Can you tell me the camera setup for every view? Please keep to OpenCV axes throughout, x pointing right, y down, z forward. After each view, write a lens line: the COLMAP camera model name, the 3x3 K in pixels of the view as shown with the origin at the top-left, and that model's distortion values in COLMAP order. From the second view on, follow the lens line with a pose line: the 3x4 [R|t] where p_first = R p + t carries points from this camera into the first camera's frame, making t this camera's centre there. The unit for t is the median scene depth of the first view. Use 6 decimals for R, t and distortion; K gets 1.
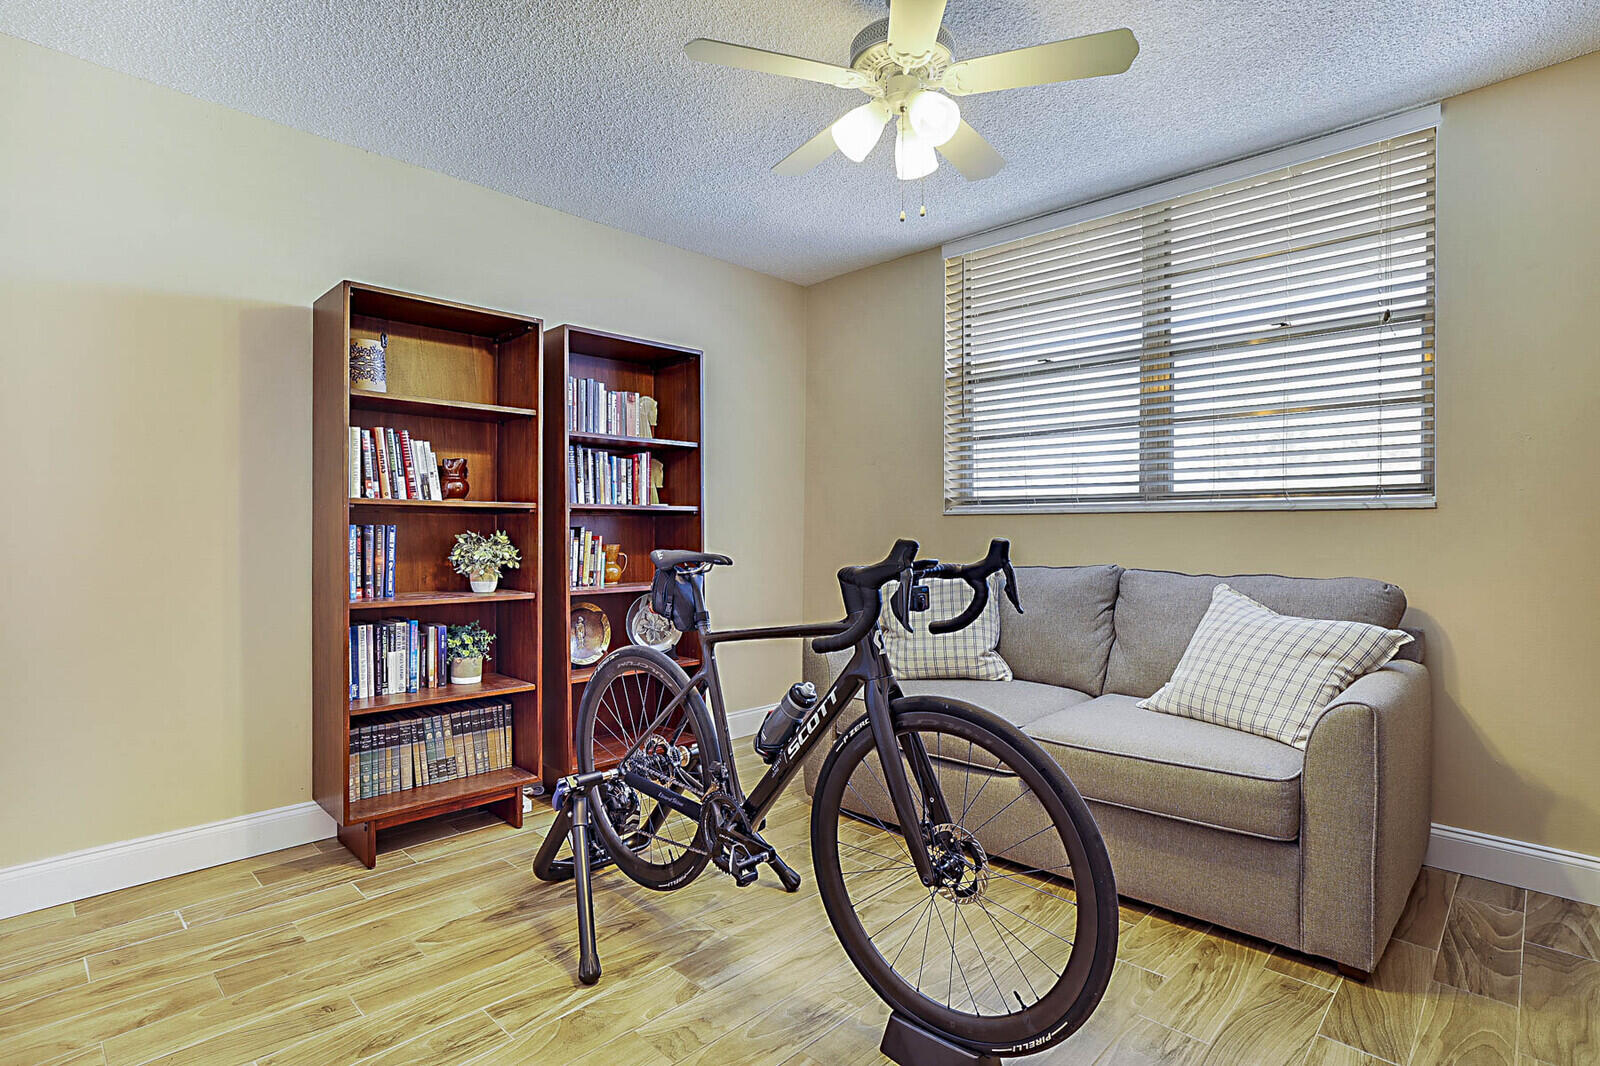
lens RADIAL K [[788.2, 0, 789.9], [0, 788.2, 537.1], [0, 0, 1]] dist [-0.007324, 0.002283]
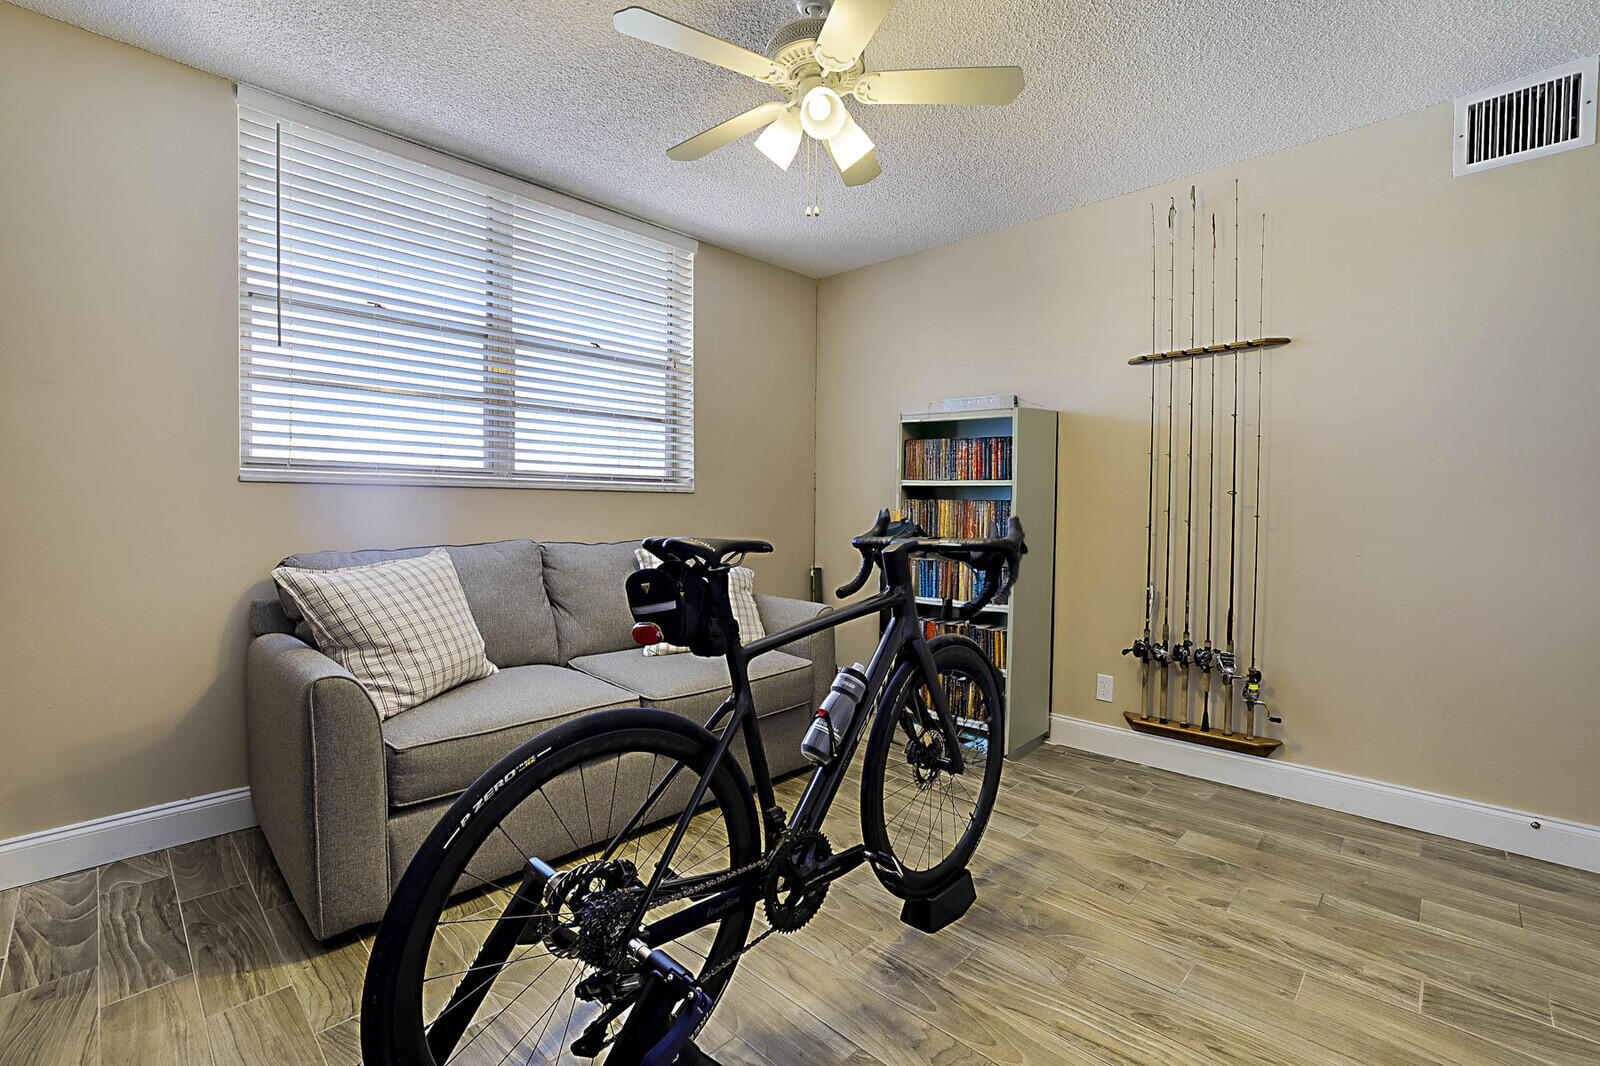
lens RADIAL K [[701.9, 0, 789.5], [0, 701.9, 535.3], [0, 0, 1]] dist [-0.036382, 0.008696]
pose [[0.028470, -0.045747, 0.998547, -0.471957], [-0.012513, 0.998858, 0.046118, -0.015614], [-0.999516, -0.013808, 0.027865, 0.590753]]
